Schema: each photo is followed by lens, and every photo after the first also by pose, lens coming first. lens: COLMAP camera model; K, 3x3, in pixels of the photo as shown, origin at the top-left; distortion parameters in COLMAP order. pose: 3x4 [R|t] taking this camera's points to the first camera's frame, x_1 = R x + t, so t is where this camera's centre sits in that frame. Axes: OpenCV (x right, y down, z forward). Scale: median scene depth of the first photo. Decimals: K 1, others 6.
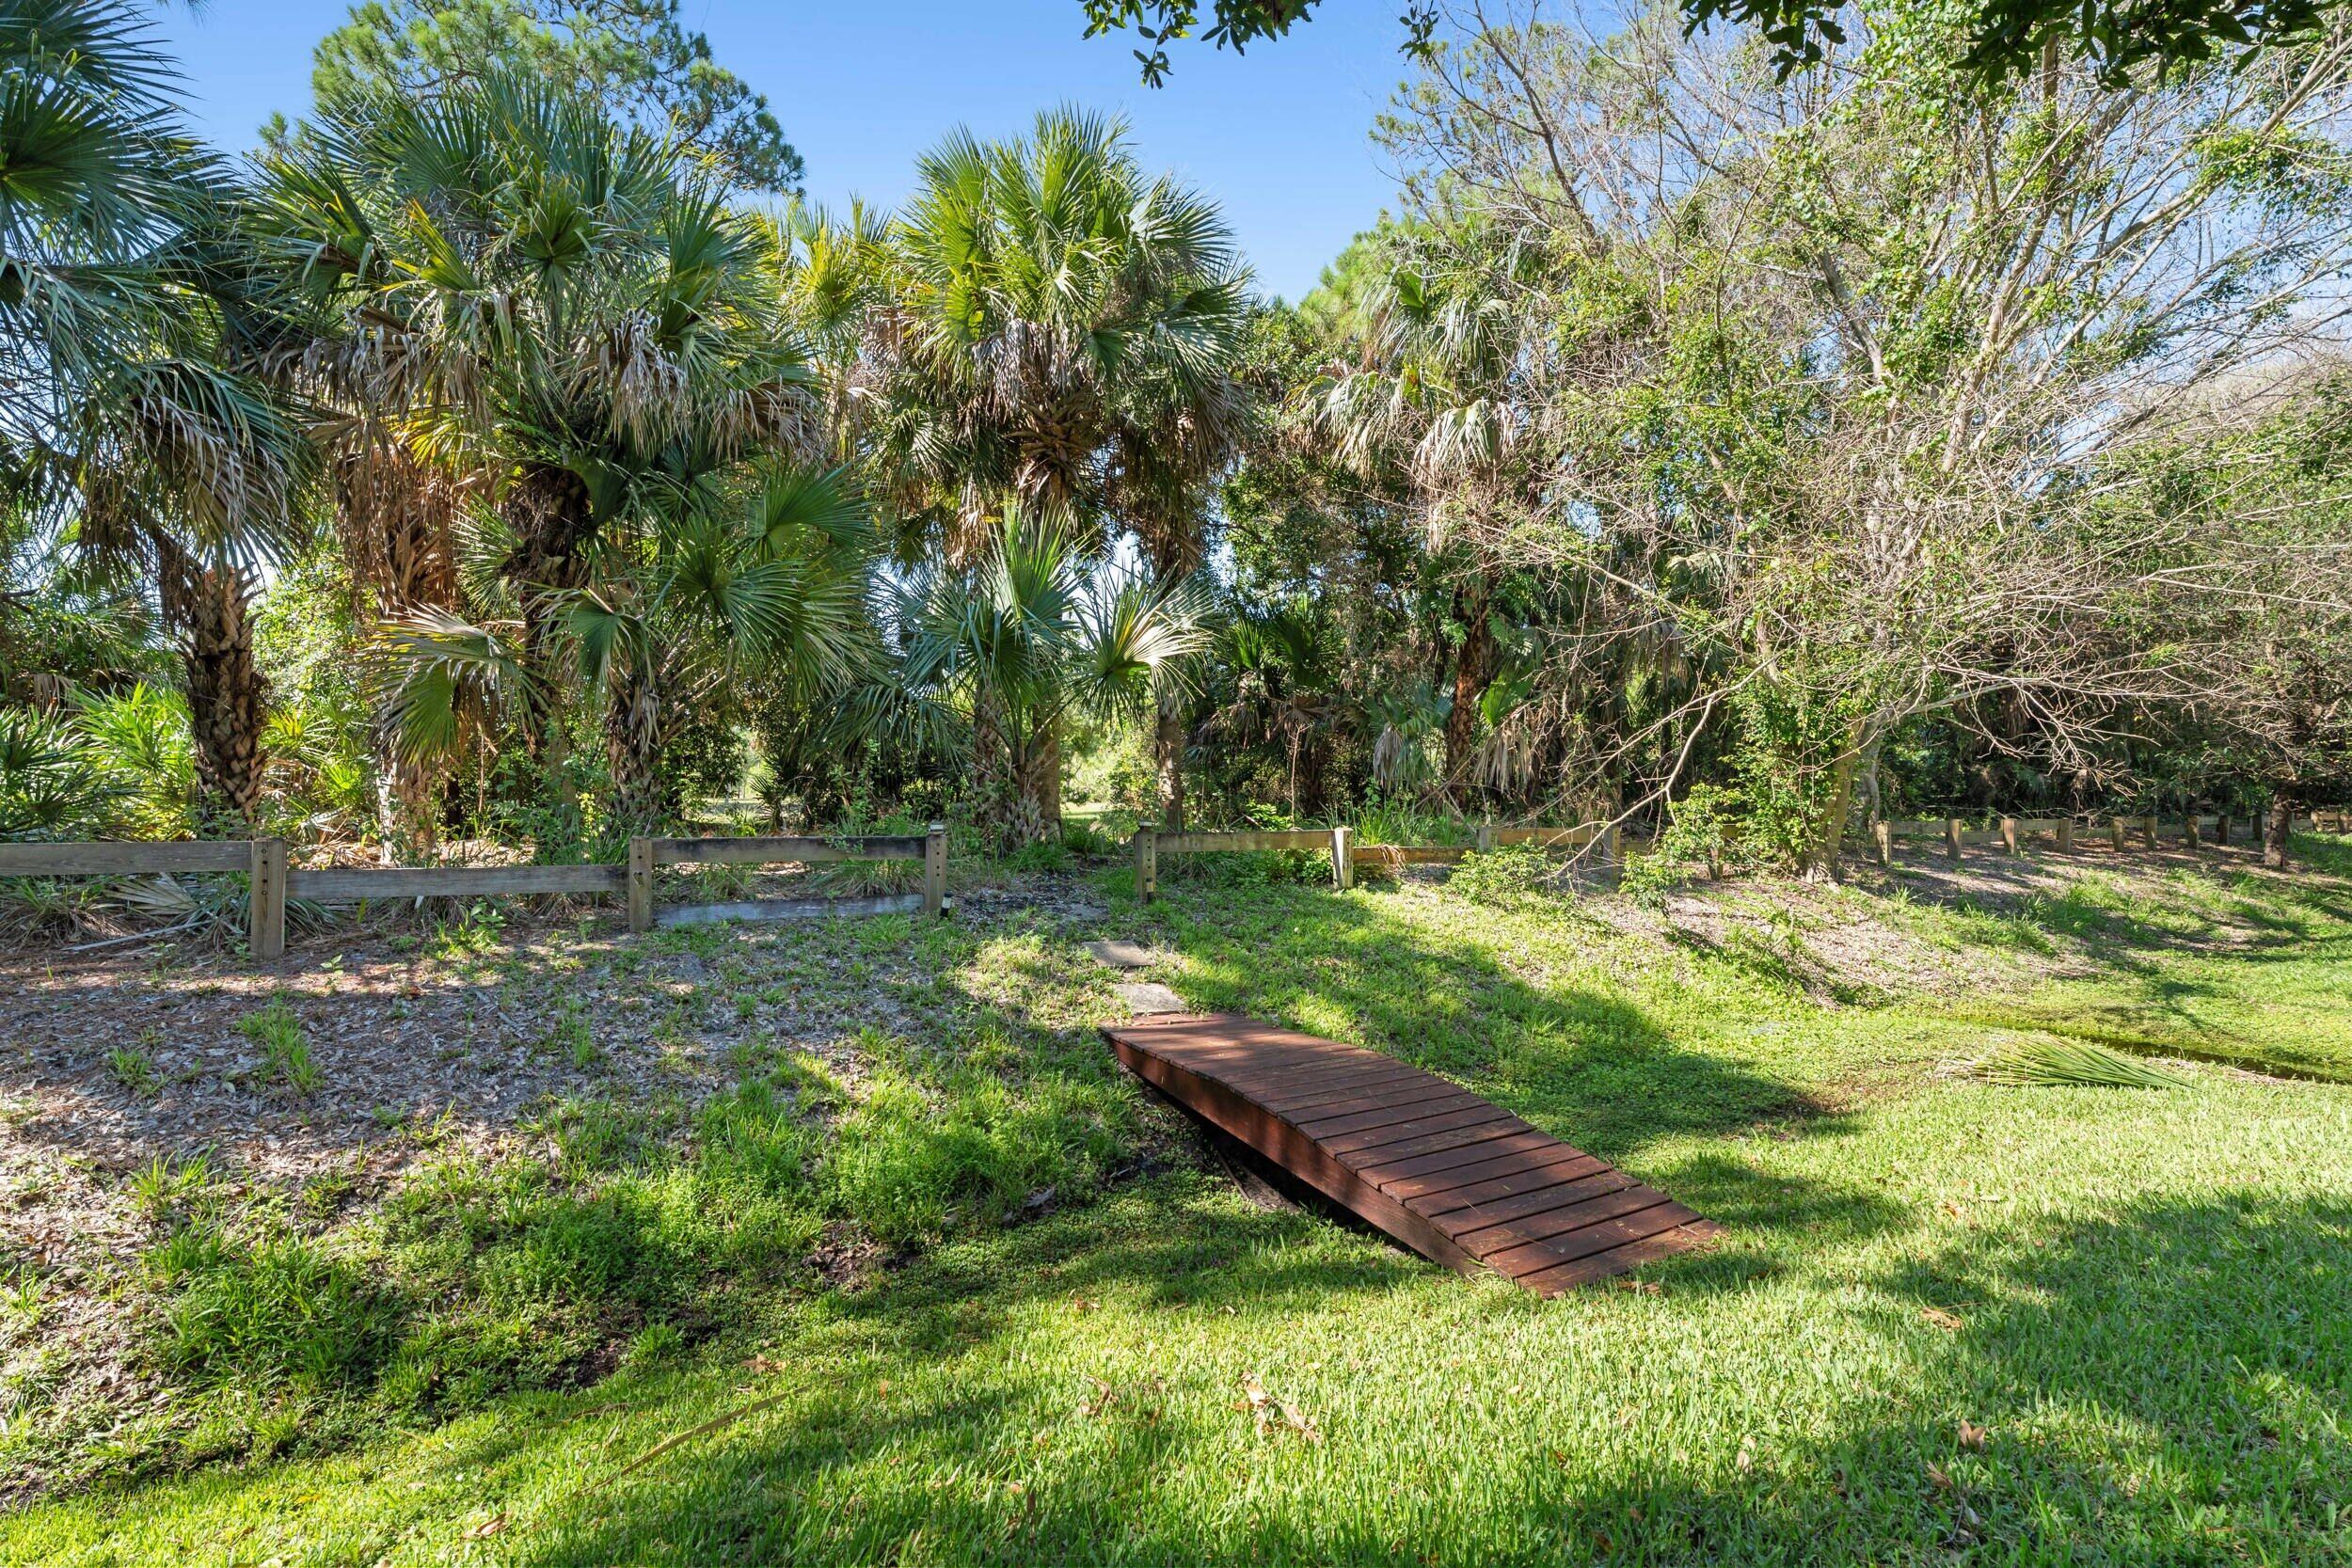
lens RADIAL K [[1078.4, 0, 1176.0], [0, 1078.4, 784.0], [0, 0, 1]] dist [-0.003895, -0.000287]
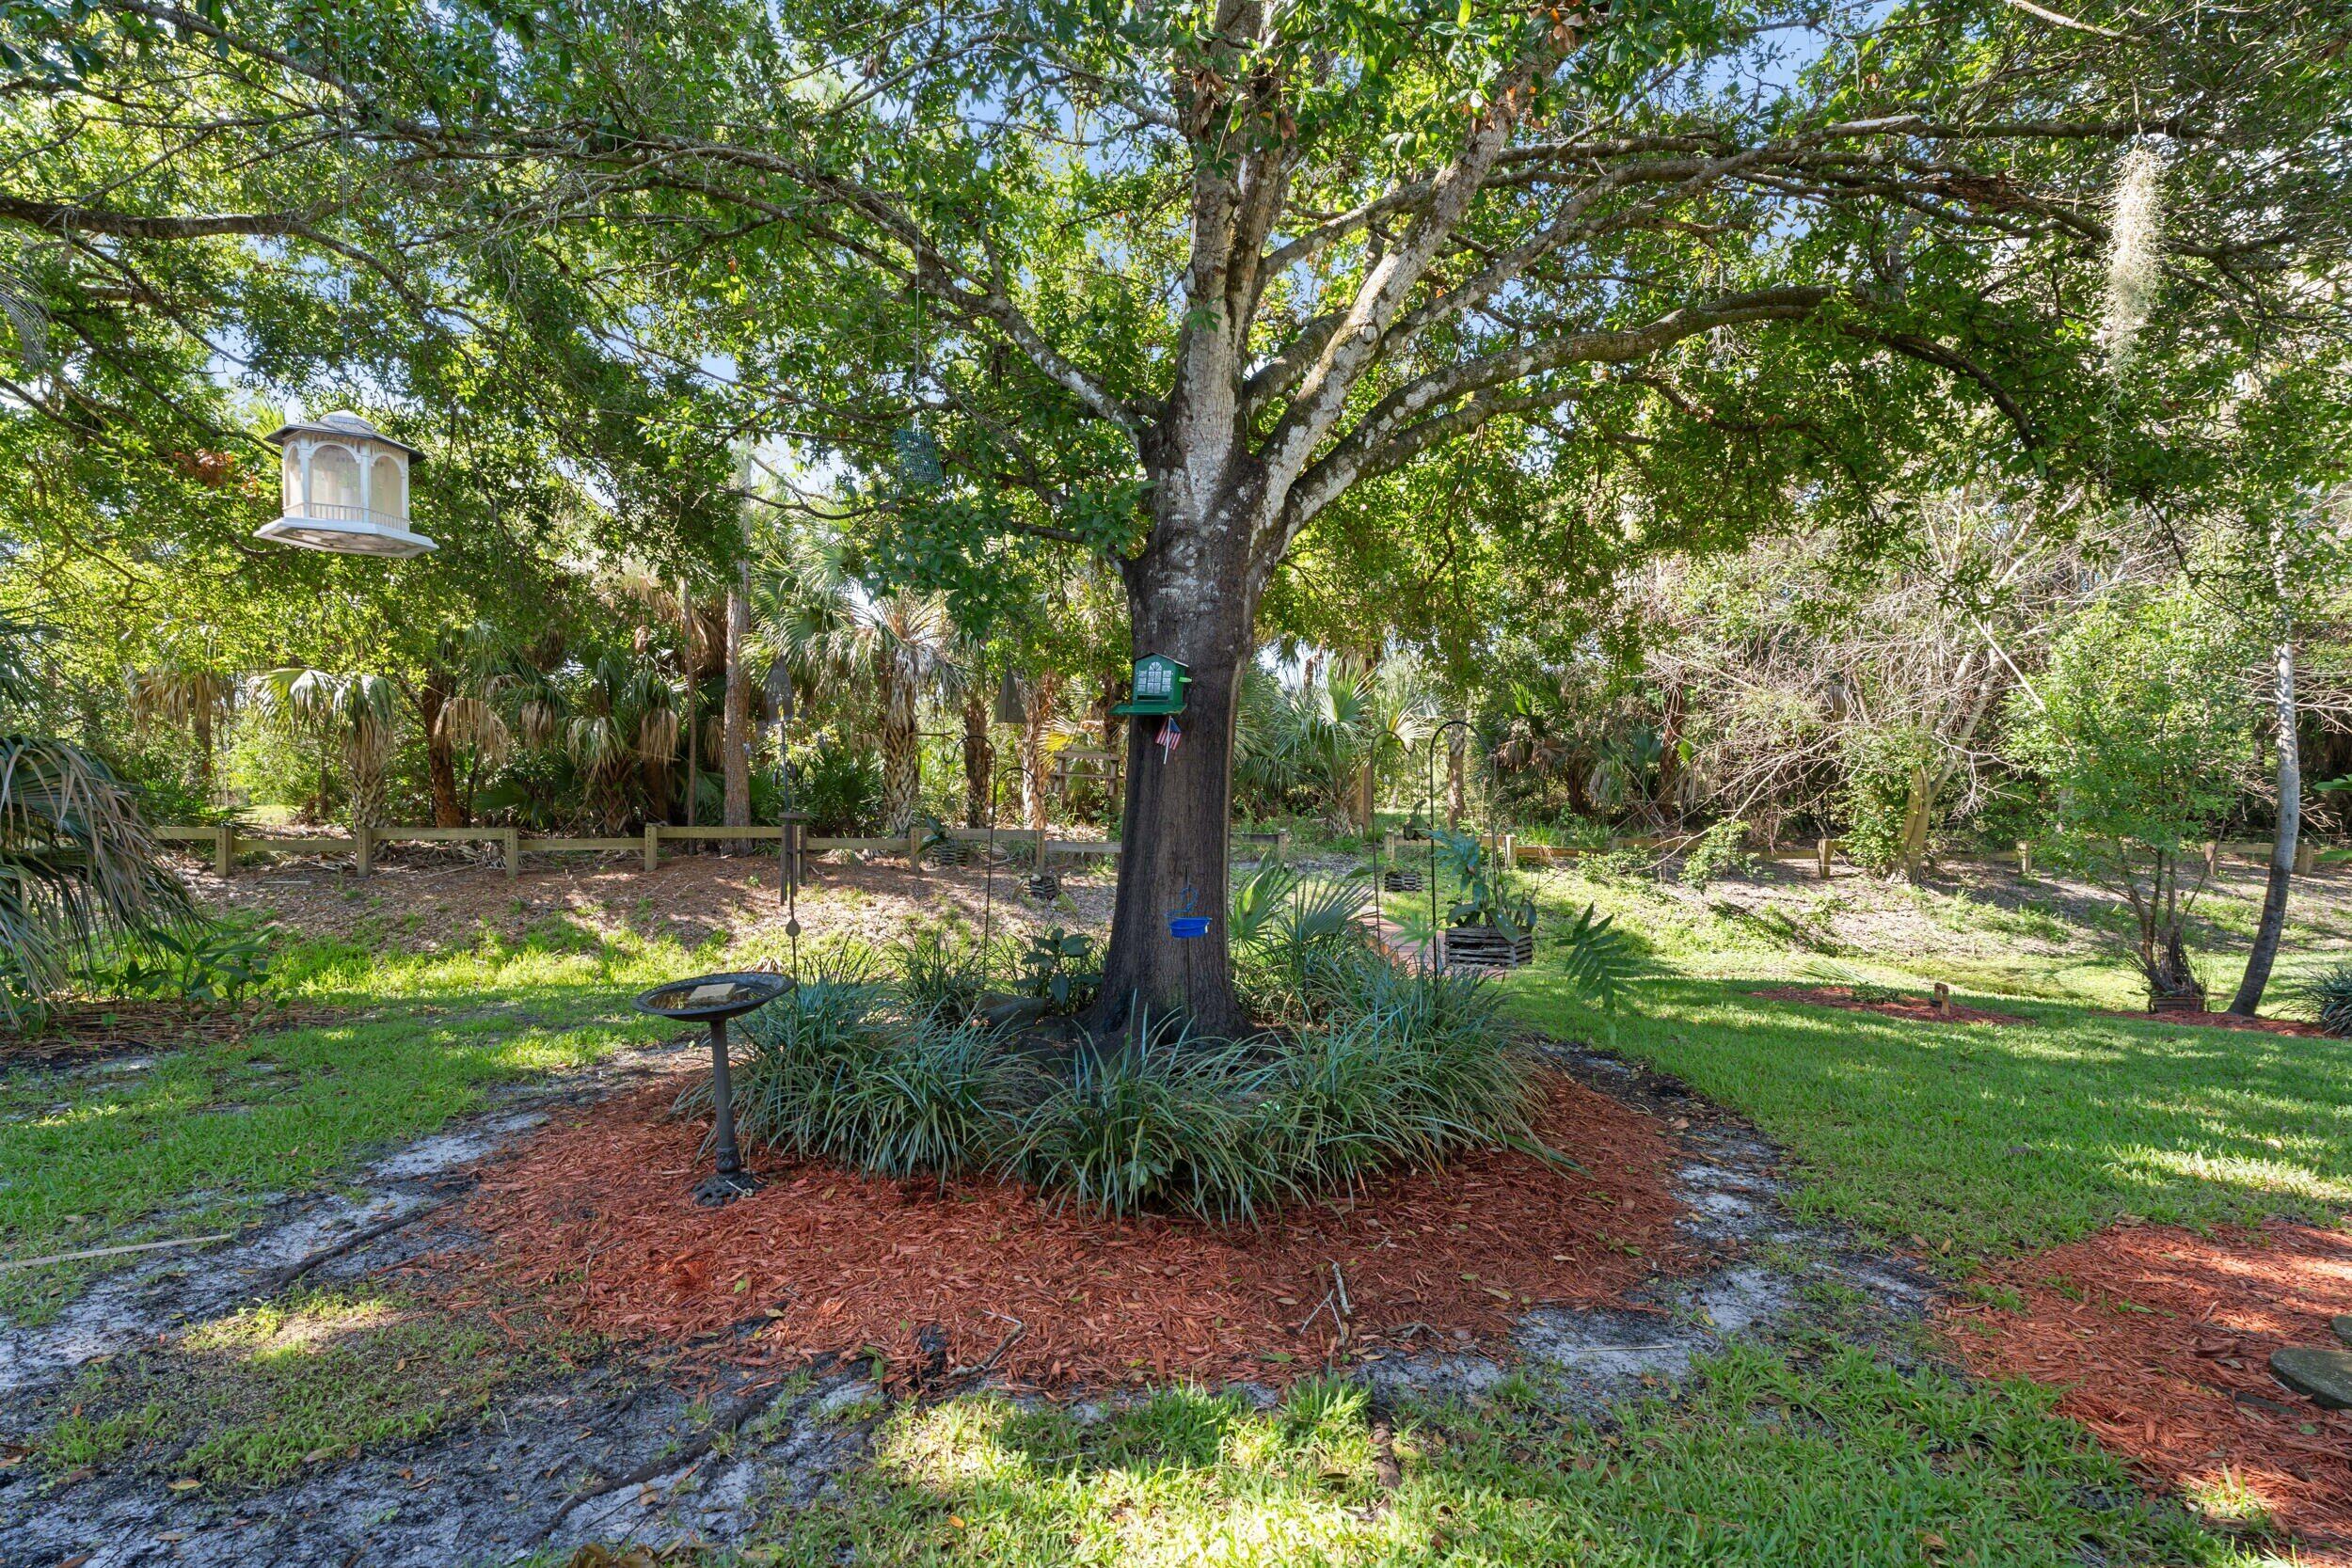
lens RADIAL K [[1078.4, 0, 1176.0], [0, 1078.4, 784.0], [0, 0, 1]] dist [-0.003895, -0.000287]
pose [[0.933213, 0.017013, -0.358920, 0.270478], [-0.011586, 0.999784, 0.017264, -0.066991], [0.359136, -0.011953, 0.933209, -0.846268]]
